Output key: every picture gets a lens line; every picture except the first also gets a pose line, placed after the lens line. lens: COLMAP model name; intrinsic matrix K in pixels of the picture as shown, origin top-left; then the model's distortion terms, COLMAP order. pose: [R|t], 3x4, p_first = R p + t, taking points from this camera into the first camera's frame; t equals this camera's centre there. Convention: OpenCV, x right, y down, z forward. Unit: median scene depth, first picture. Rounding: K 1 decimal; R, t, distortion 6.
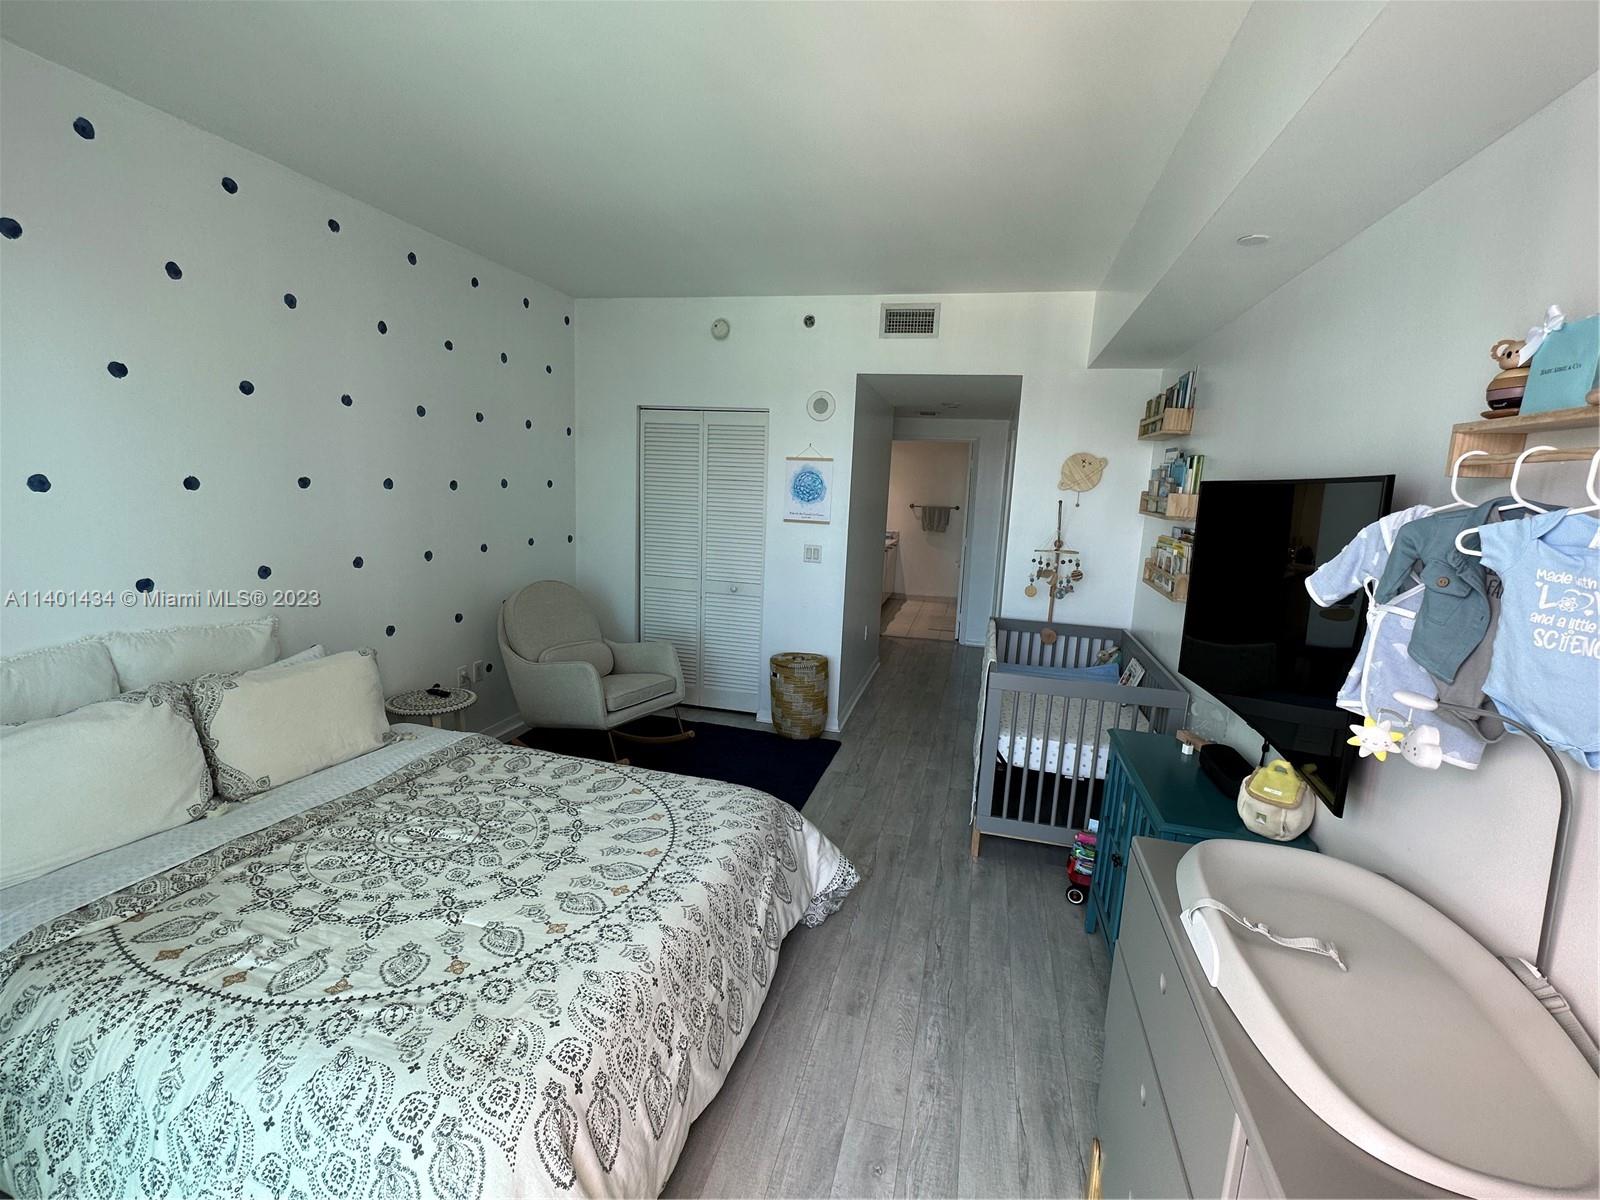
lens RADIAL K [[700.5, 0, 798.7], [0, 700.5, 596.2], [0, 0, 1]] dist [-0.000328, -0.000011]
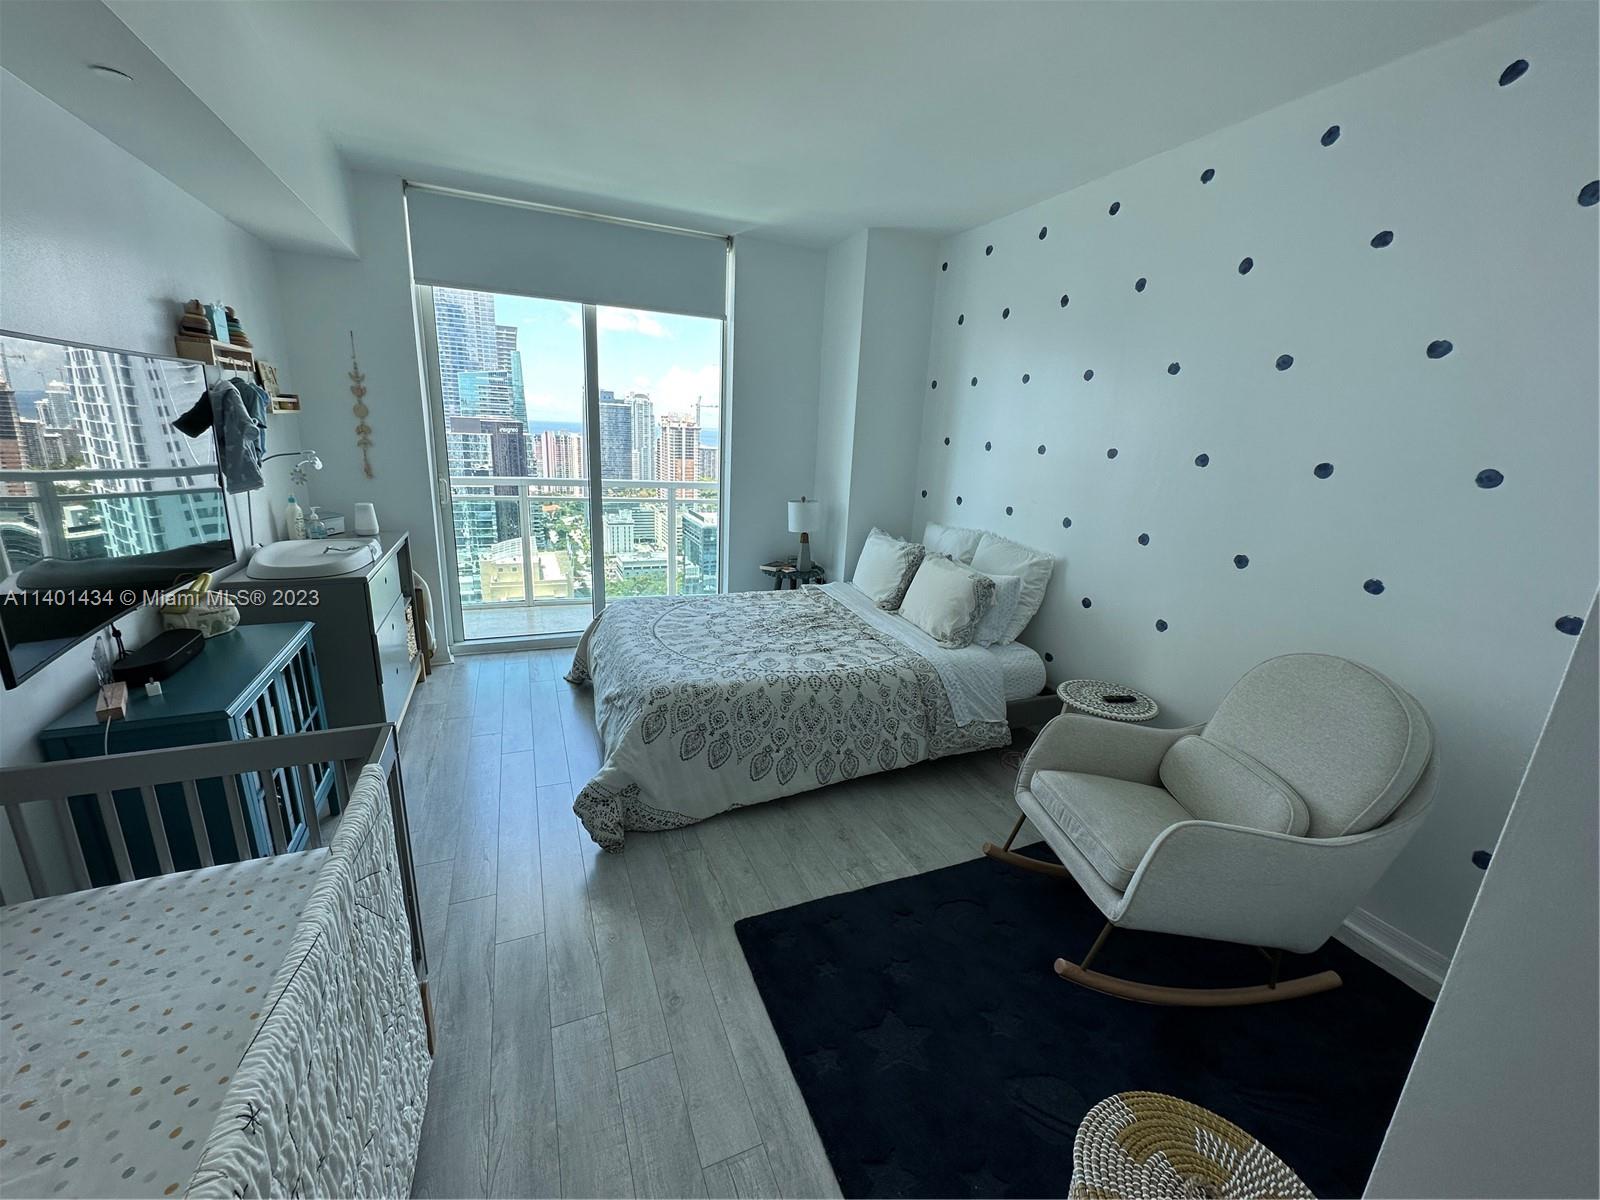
lens RADIAL K [[635.0, 0, 801.7], [0, 635.0, 597.5], [0, 0, 1]] dist [-0.002094, 0.000430]
pose [[-0.778803, 0.080407, -0.622093, 0.451559], [-0.183892, 0.918908, 0.348987, -0.296421], [0.599708, 0.386190, -0.700862, 2.079352]]
